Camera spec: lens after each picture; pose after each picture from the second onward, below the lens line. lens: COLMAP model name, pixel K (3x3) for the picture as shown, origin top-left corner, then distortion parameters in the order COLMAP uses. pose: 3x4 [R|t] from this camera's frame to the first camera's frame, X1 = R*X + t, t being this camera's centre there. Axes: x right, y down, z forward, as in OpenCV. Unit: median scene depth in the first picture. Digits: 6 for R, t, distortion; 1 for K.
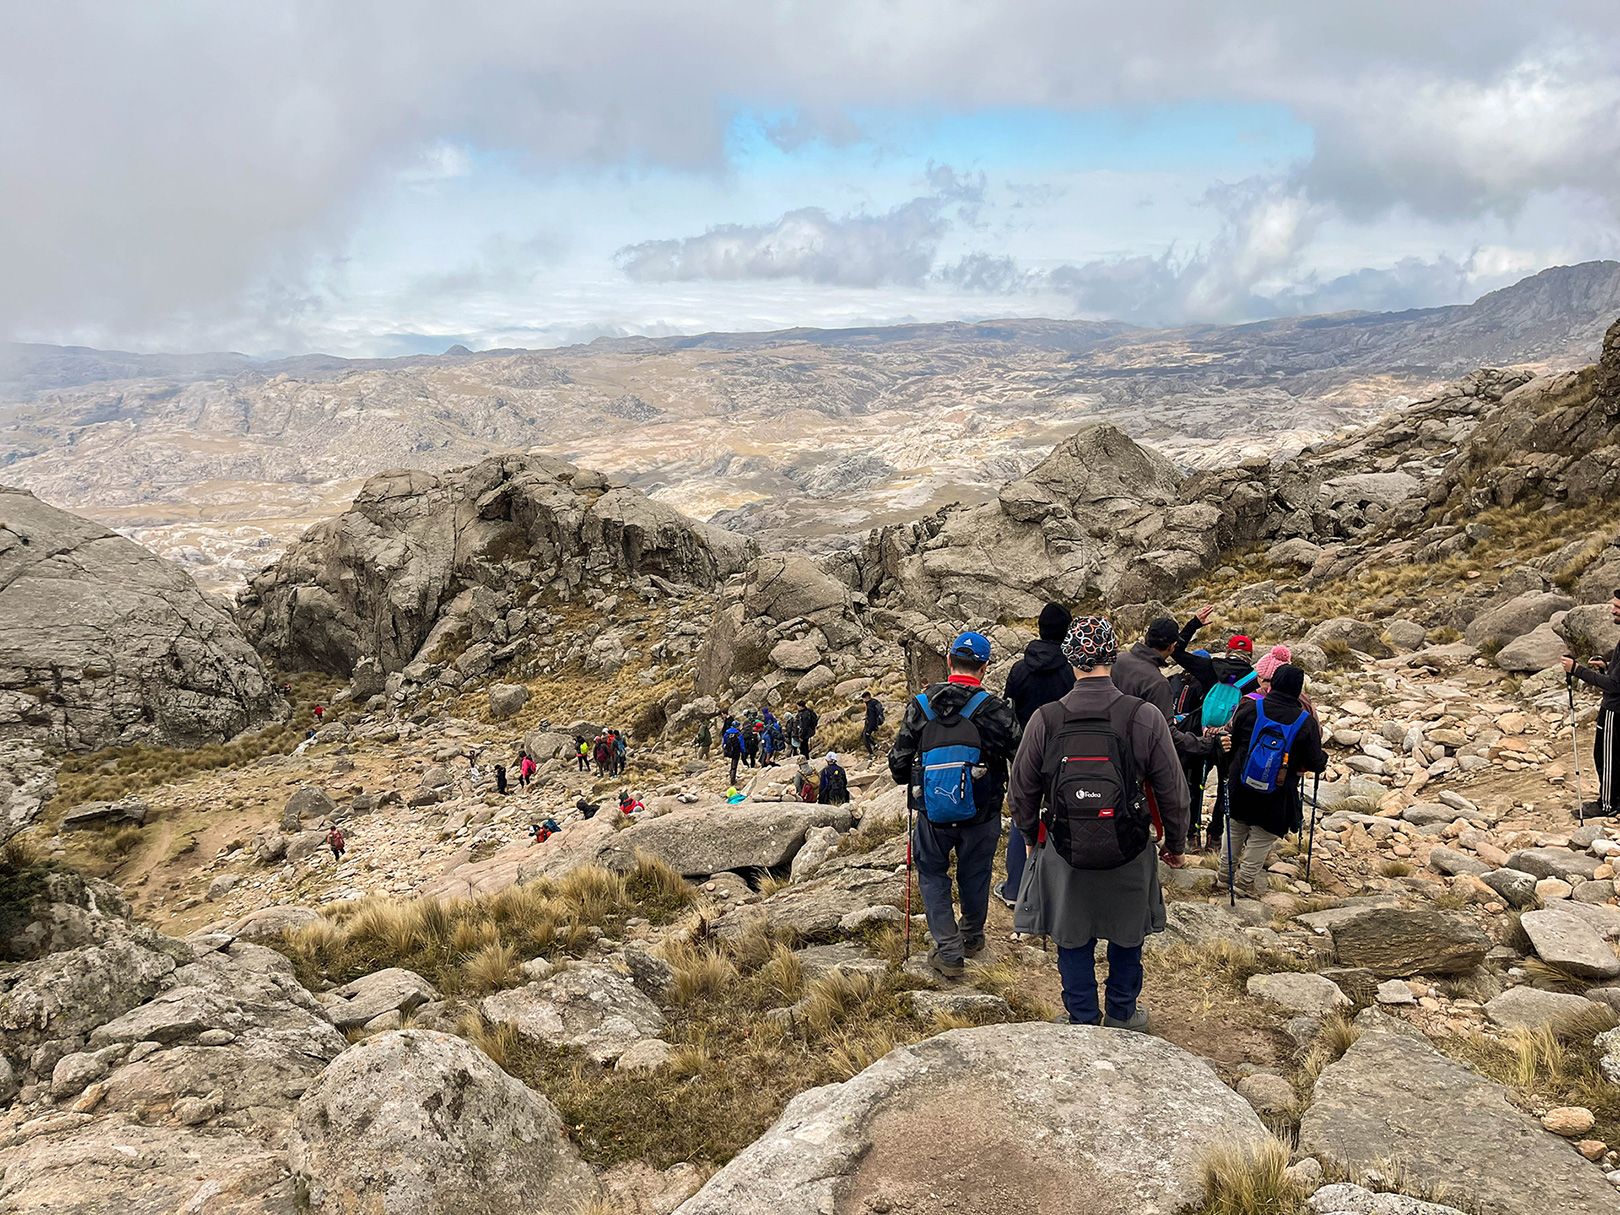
lens RADIAL K [[1151.3, 0, 808.5], [0, 1151.3, 607.0], [0, 0, 1]] dist [-0.002909, -0.007163]
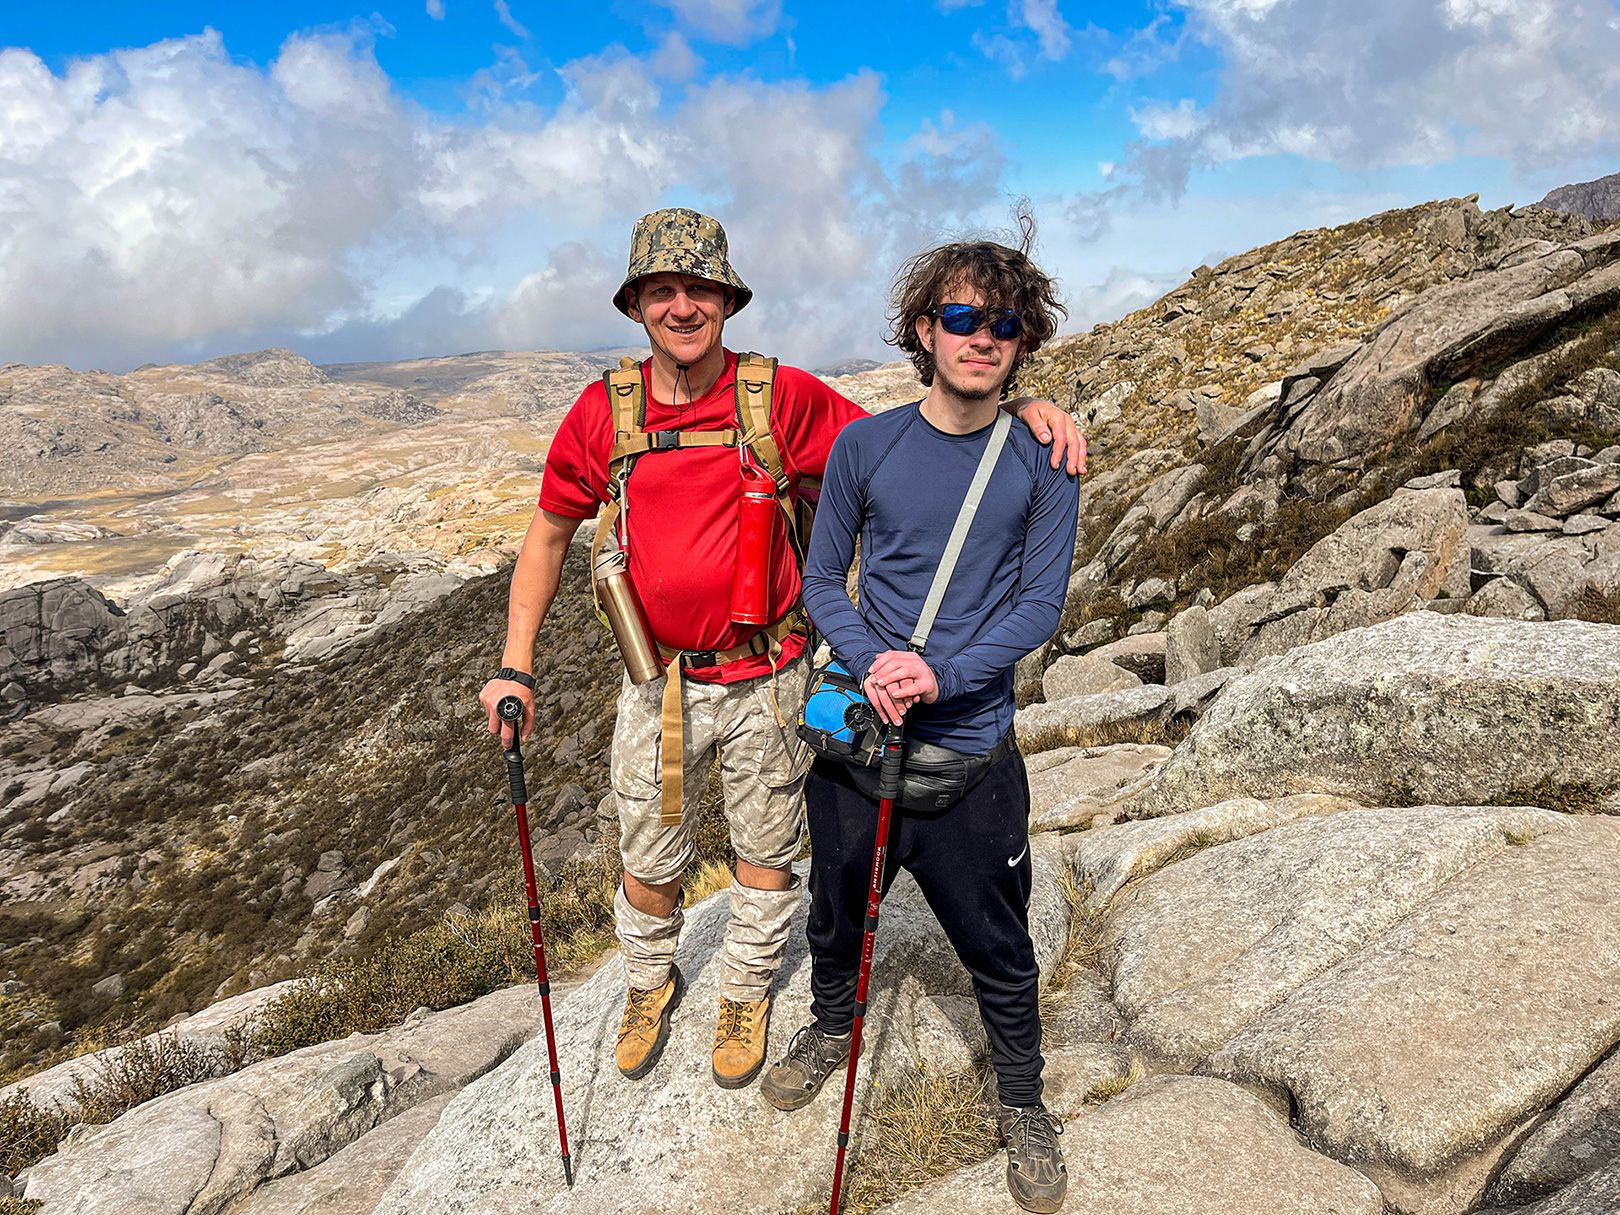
lens RADIAL K [[1151.3, 0, 809.9], [0, 1151.3, 607.6], [0, 0, 1]] dist [-0.002909, -0.007163]
pose [[0.993998, -0.033925, 0.104004, 0.039543], [0.037773, 0.998664, -0.035255, -0.001346], [-0.102669, 0.038972, 0.993952, 0.242599]]
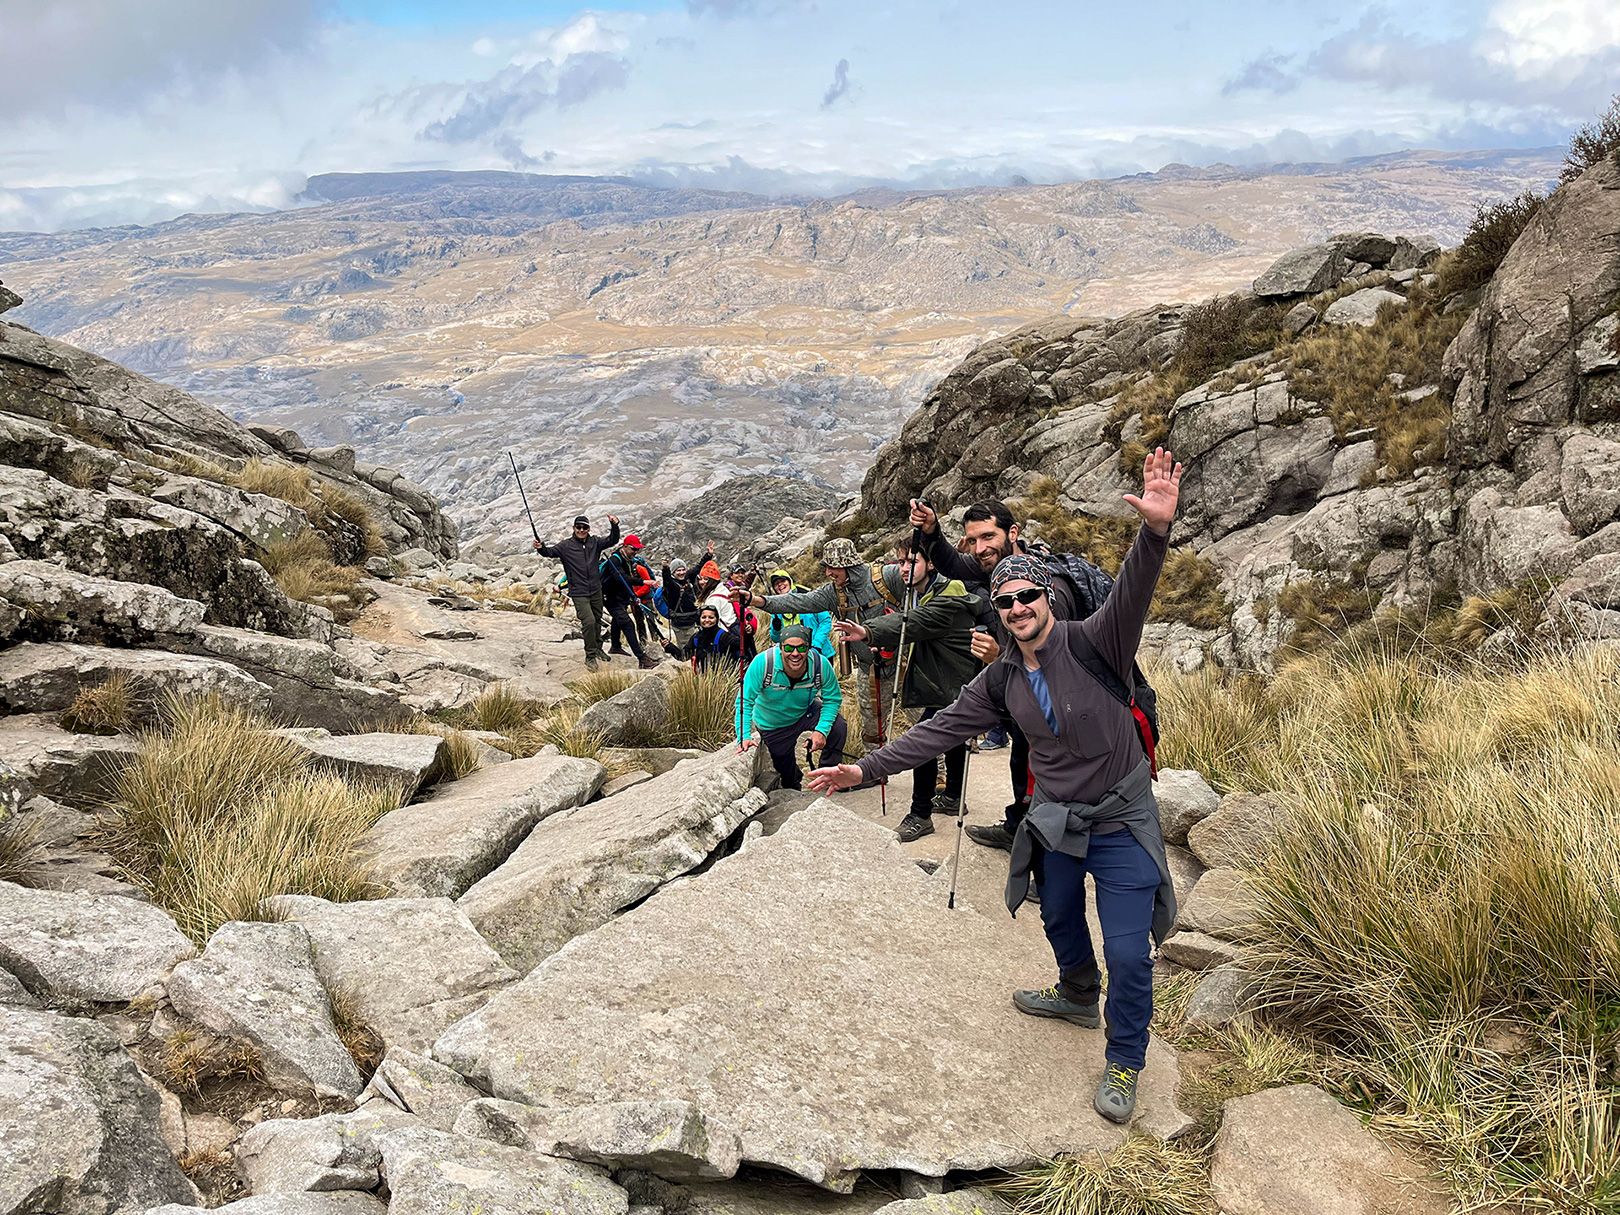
lens RADIAL K [[1151.3, 0, 806.7], [0, 1151.3, 608.2], [0, 0, 1]] dist [-0.002909, -0.007163]
pose [[0.897782, 0.139204, -0.417863, -0.022283], [-0.083735, 0.985382, 0.148358, 0.002877], [0.432406, -0.098204, 0.896315, 0.047689]]
